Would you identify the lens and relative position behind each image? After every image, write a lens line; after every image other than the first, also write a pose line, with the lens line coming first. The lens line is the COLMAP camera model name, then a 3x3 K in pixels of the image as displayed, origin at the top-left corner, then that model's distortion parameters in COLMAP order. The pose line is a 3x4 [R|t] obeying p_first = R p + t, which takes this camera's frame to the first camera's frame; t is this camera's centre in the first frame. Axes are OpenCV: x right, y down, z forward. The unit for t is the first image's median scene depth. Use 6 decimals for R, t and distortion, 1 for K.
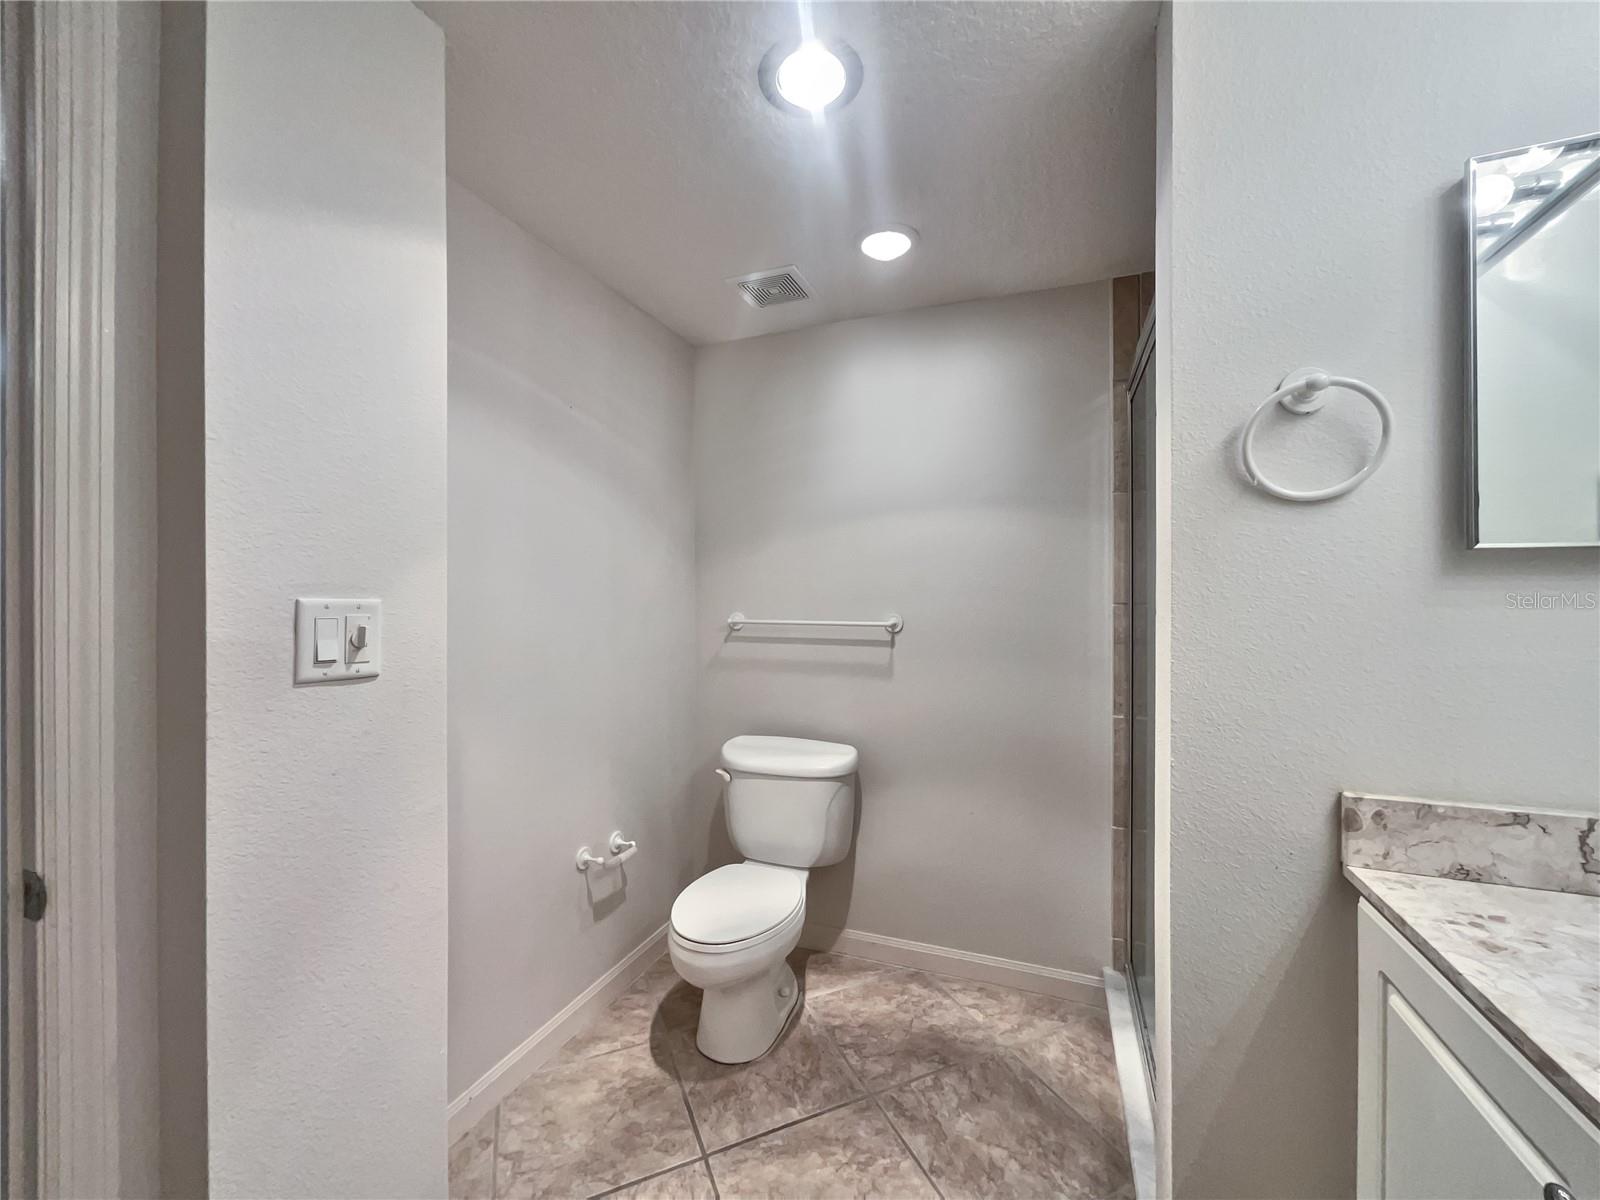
lens RADIAL K [[642.1, 0, 804.6], [0, 642.1, 594.6], [0, 0, 1]] dist [-0.002264, 0.000001]
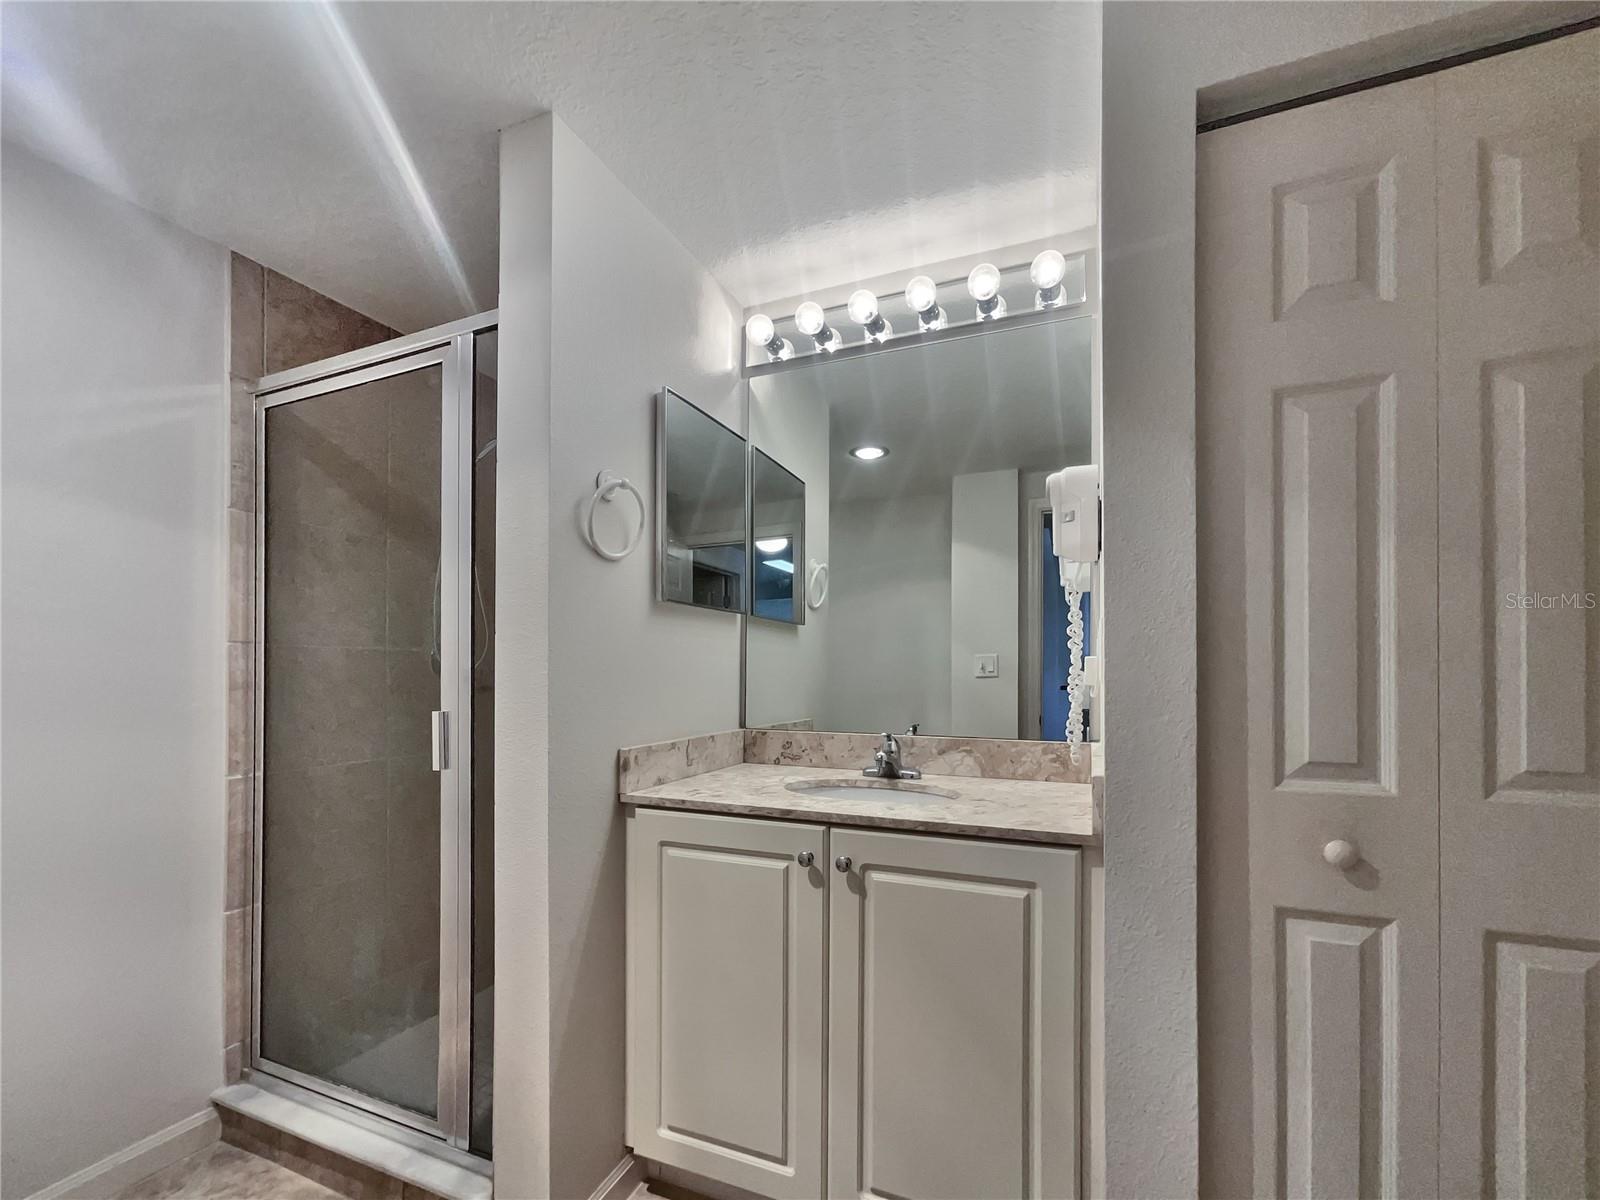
lens RADIAL K [[659.0, 0, 838.0], [0, 659.0, 666.6], [0, 0, 1]] dist [-0.009031, 0.002032]
pose [[0.017301, 0.002558, 0.999847, -0.779589], [0.004125, 0.999988, -0.002630, 0.115860], [-0.999842, 0.004170, 0.017290, 0.448498]]
